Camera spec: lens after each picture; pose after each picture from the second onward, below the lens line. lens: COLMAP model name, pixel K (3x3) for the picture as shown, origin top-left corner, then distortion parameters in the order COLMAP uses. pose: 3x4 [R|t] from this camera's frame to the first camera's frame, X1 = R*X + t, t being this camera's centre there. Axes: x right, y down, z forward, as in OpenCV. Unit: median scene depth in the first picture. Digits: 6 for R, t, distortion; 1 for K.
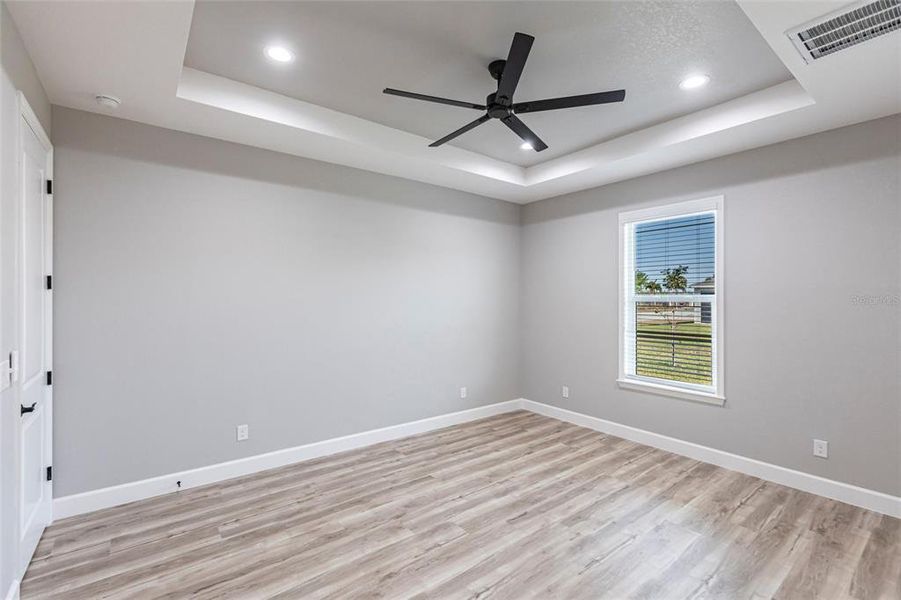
lens RADIAL K [[403.3, 0, 450.6], [0, 403.3, 295.4], [0, 0, 1]] dist [0.000530, -0.000038]
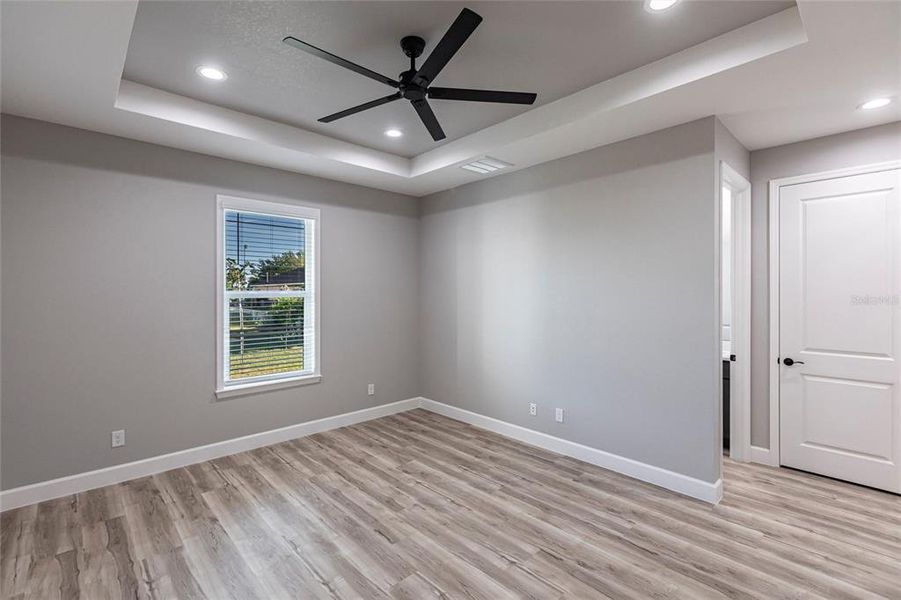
lens RADIAL K [[403.3, 0, 450.6], [0, 403.3, 295.4], [0, 0, 1]] dist [0.000530, -0.000038]
pose [[-0.093526, -0.008953, 0.995577, -0.577140], [-0.004636, 0.999953, 0.008557, -0.002157], [-0.995606, -0.003815, -0.093563, 0.722034]]
